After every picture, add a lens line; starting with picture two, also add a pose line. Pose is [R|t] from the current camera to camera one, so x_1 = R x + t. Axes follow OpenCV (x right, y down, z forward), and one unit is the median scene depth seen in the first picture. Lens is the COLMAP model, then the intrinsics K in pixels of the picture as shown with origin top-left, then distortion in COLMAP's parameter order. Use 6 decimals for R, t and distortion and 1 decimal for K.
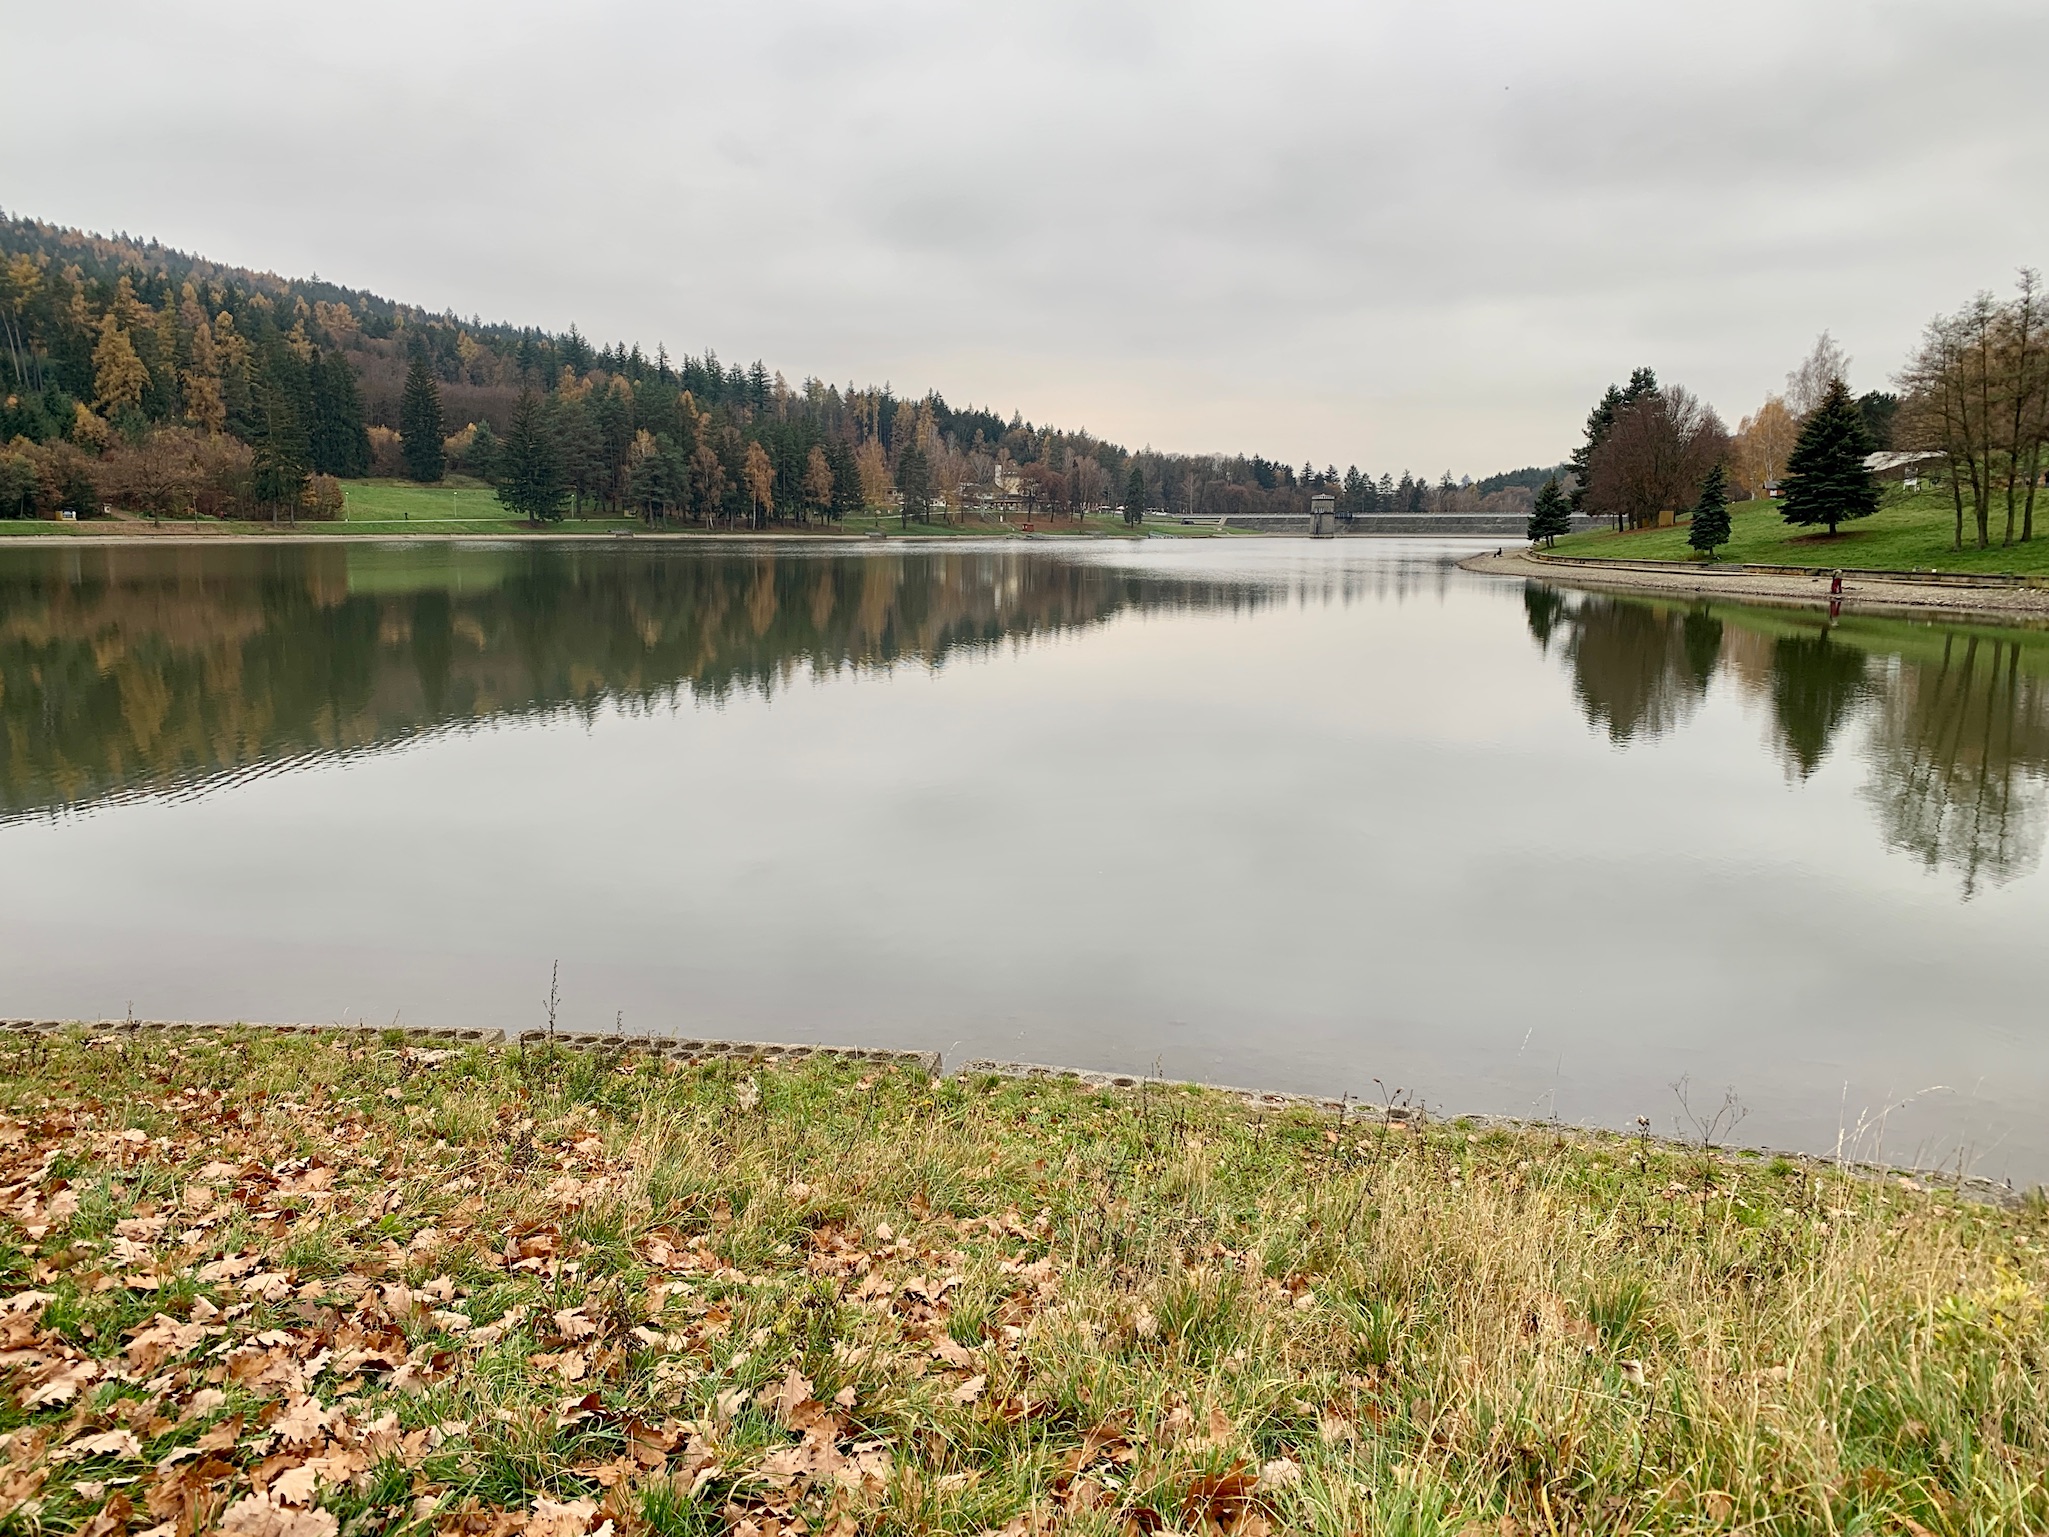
lens RADIAL K [[1587.6, 0, 1022.6], [0, 1587.6, 764.2], [0, 0, 1]] dist [0.017960, 0.000262]
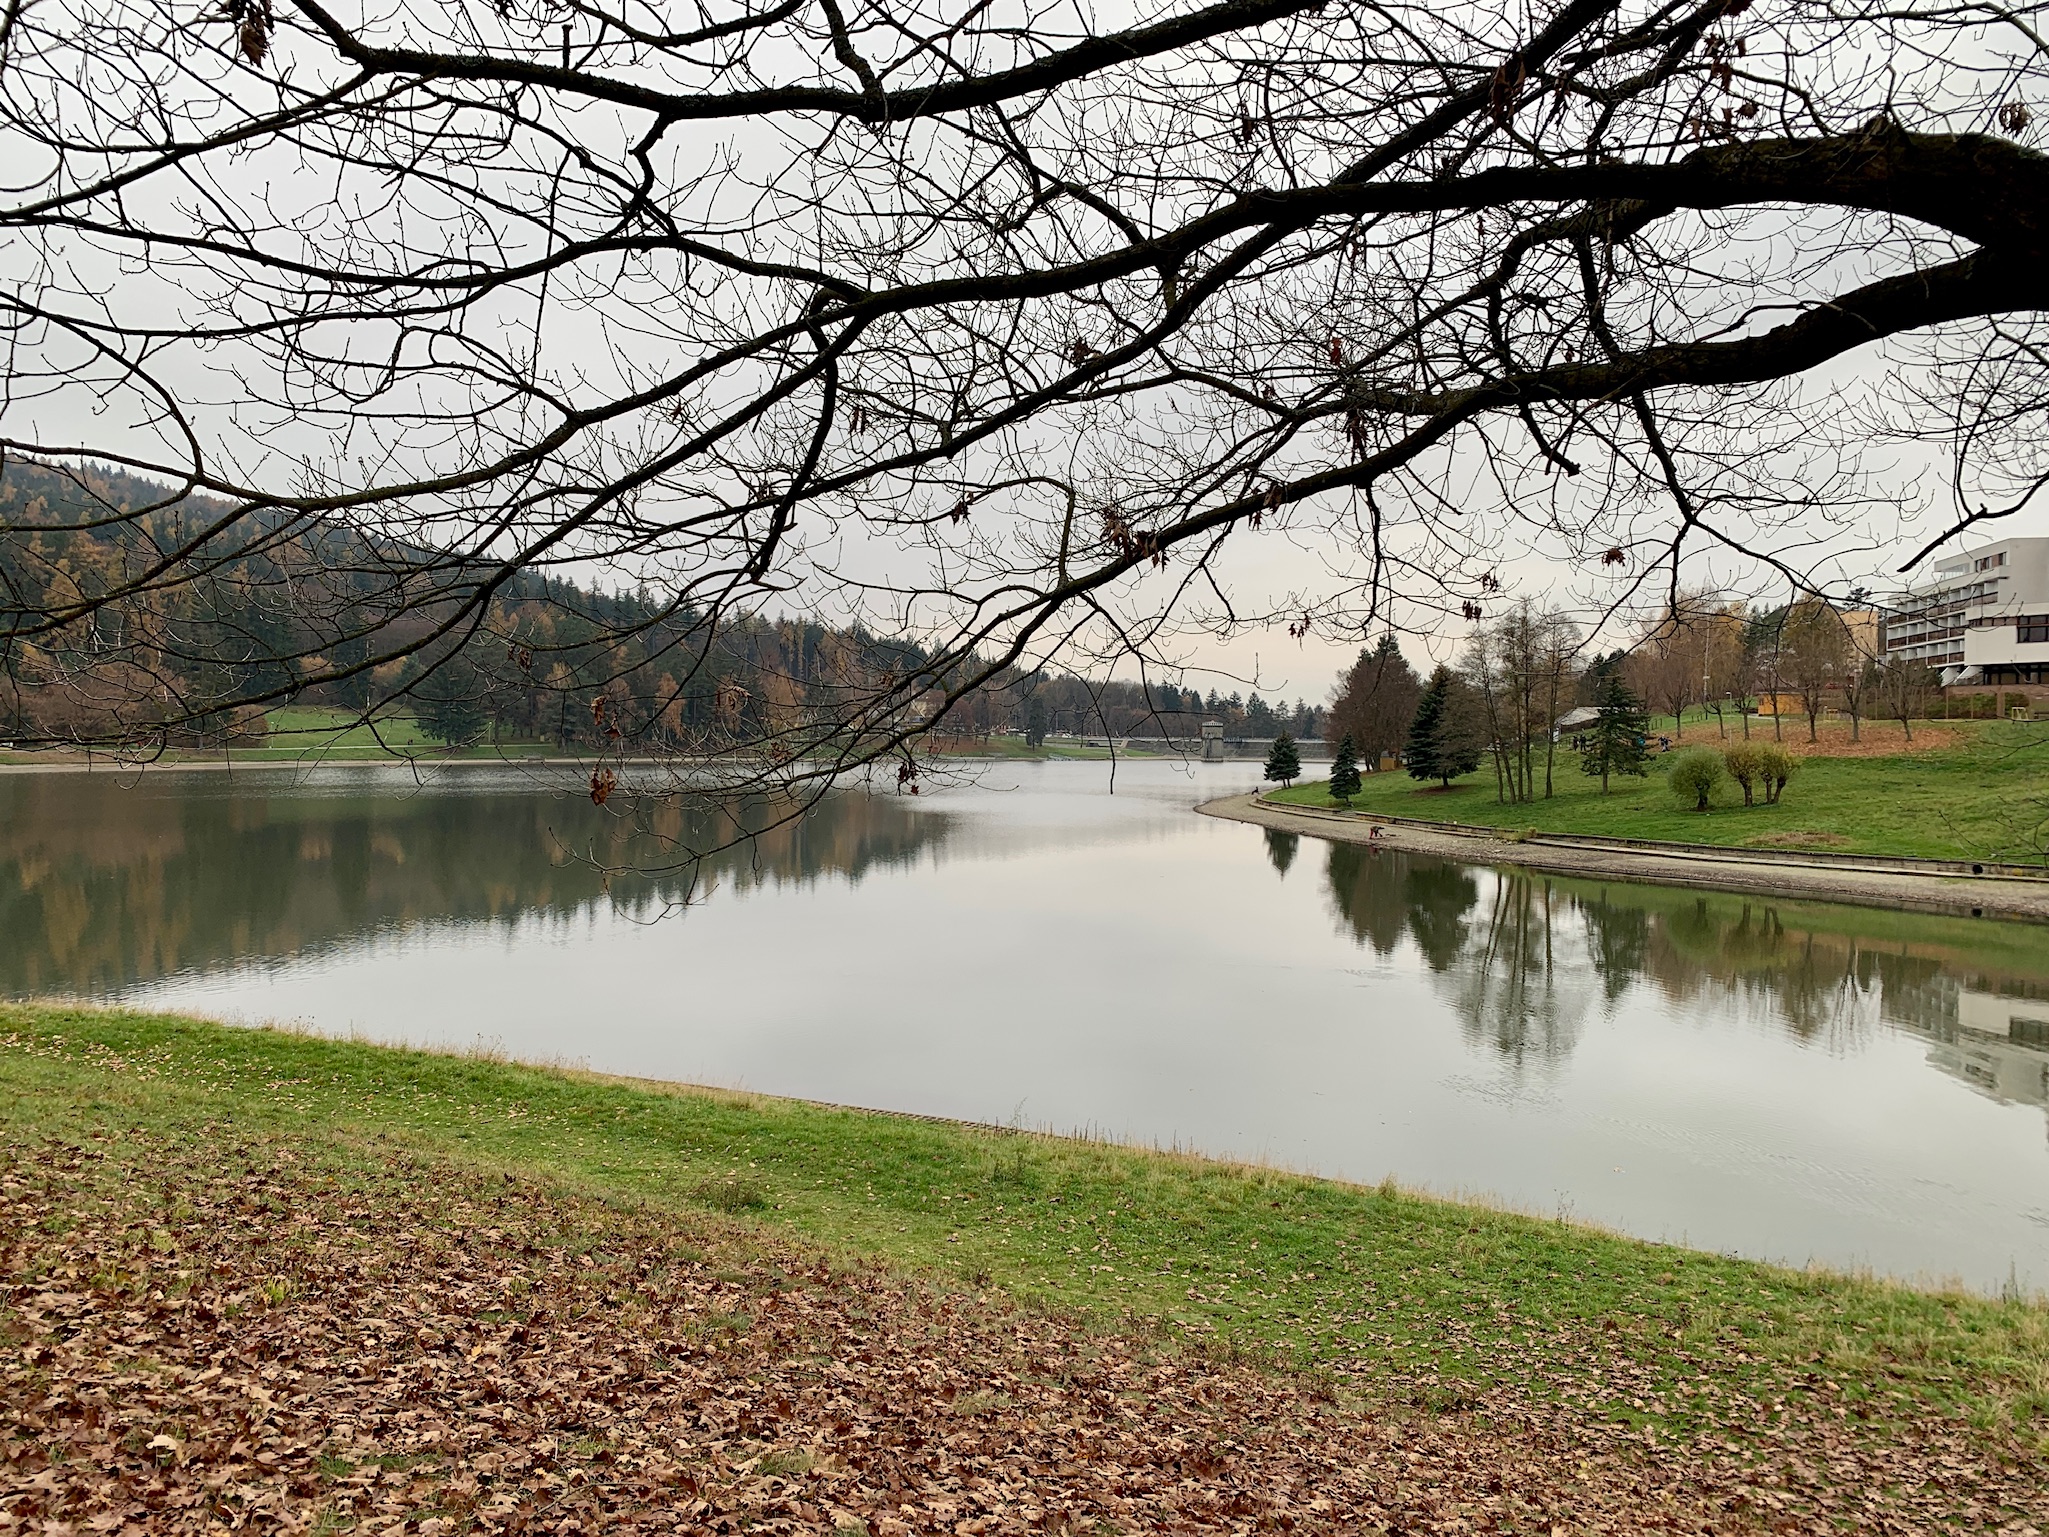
lens RADIAL K [[1587.6, 0, 1031.8], [0, 1587.6, 767.4], [0, 0, 1]] dist [0.017960, 0.000262]
pose [[0.999366, 0.005407, 0.035182, 0.075146], [-0.000758, 0.991404, -0.130835, 0.002078], [-0.035587, 0.130725, 0.990780, -0.121930]]
